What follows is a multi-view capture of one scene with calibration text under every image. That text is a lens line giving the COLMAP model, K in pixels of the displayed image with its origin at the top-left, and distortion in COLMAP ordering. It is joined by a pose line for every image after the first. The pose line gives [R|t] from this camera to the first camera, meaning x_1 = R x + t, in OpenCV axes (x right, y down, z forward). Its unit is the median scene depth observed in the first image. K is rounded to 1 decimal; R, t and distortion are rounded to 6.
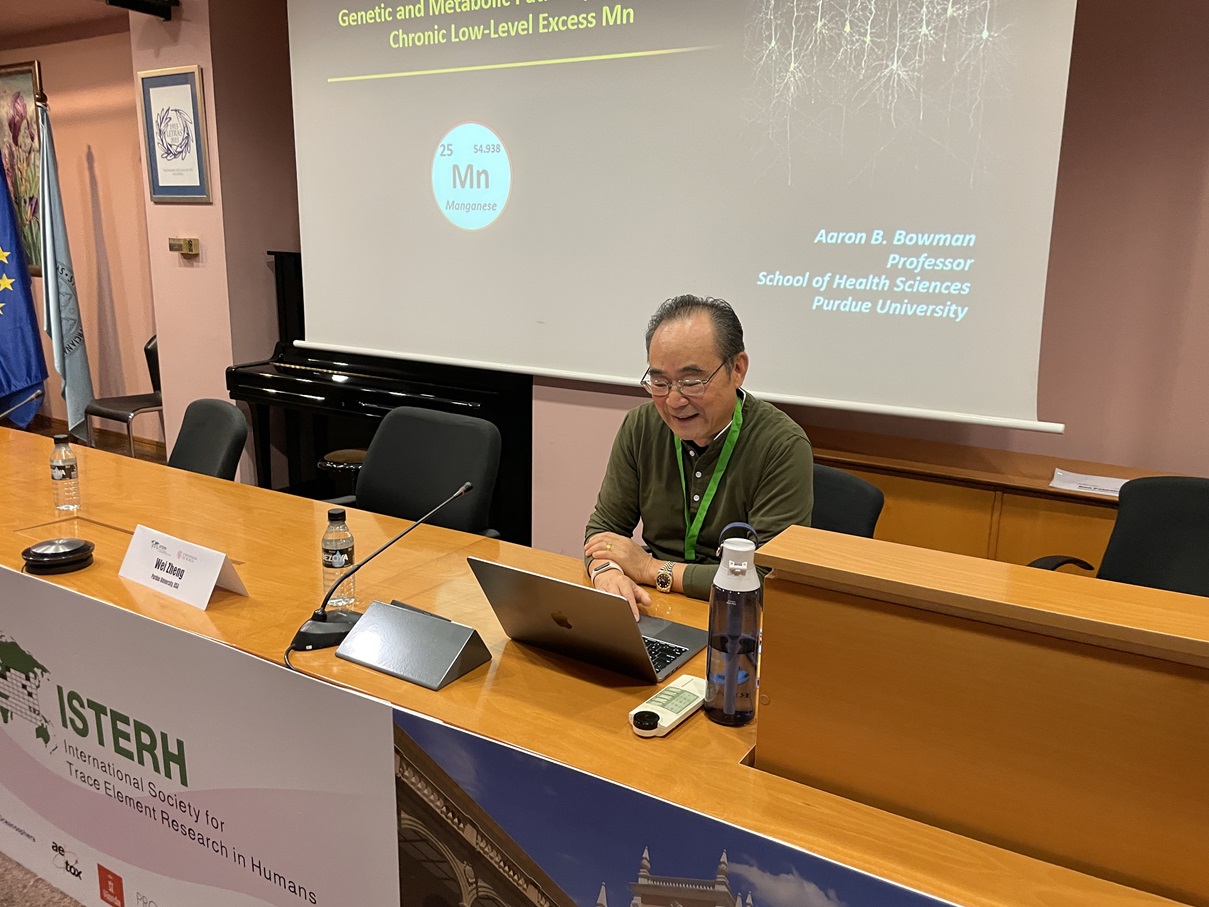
lens RADIAL K [[951.8, 0, 600.8], [0, 951.8, 457.7], [0, 0, 1]] dist [0.051020, -0.012295]
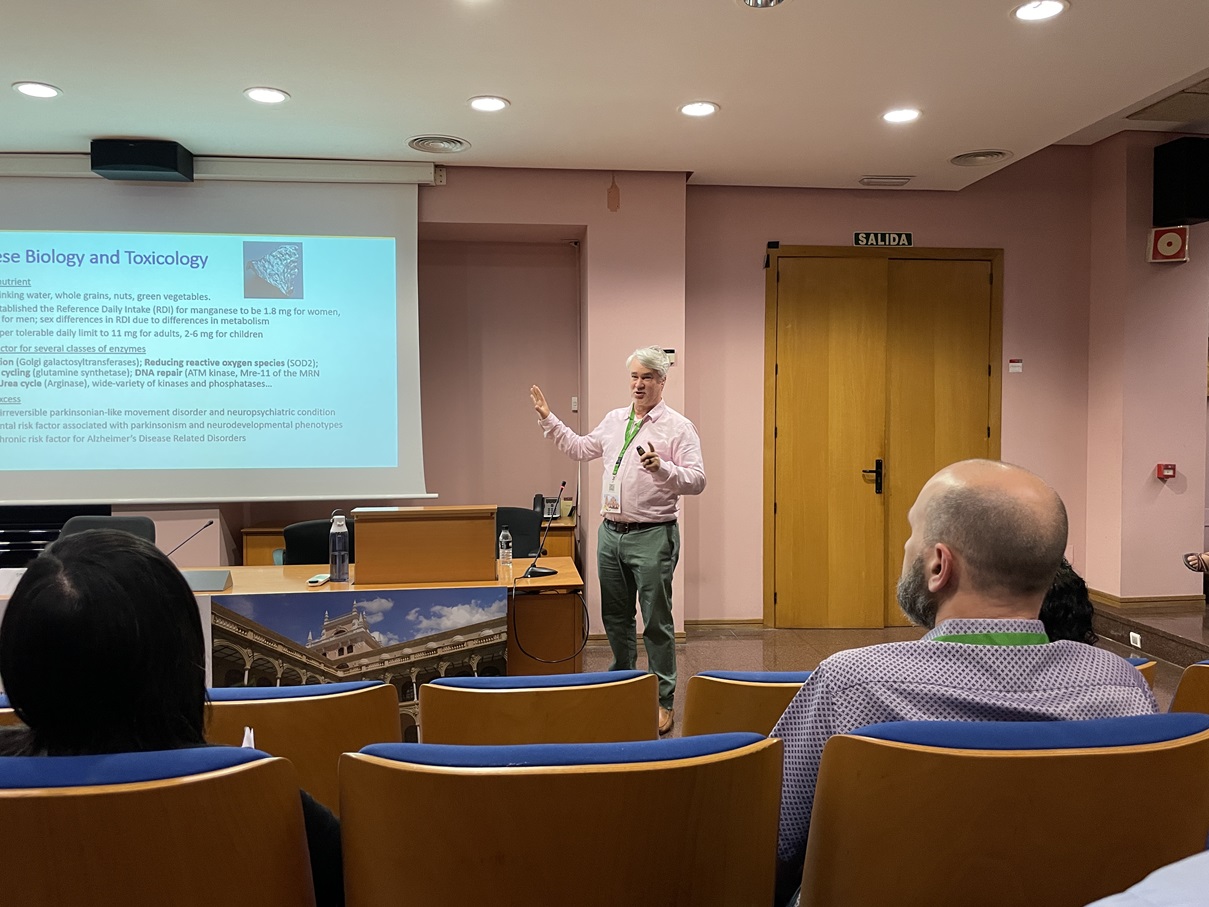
lens RADIAL K [[951.8, 0, 600.7], [0, 951.8, 453.0], [0, 0, 1]] dist [0.051020, -0.012295]
pose [[0.813055, -0.051455, 0.579909, -0.860592], [0.146047, 0.982262, -0.117608, 0.349784], [-0.563571, 0.180316, 0.806147, -1.779877]]
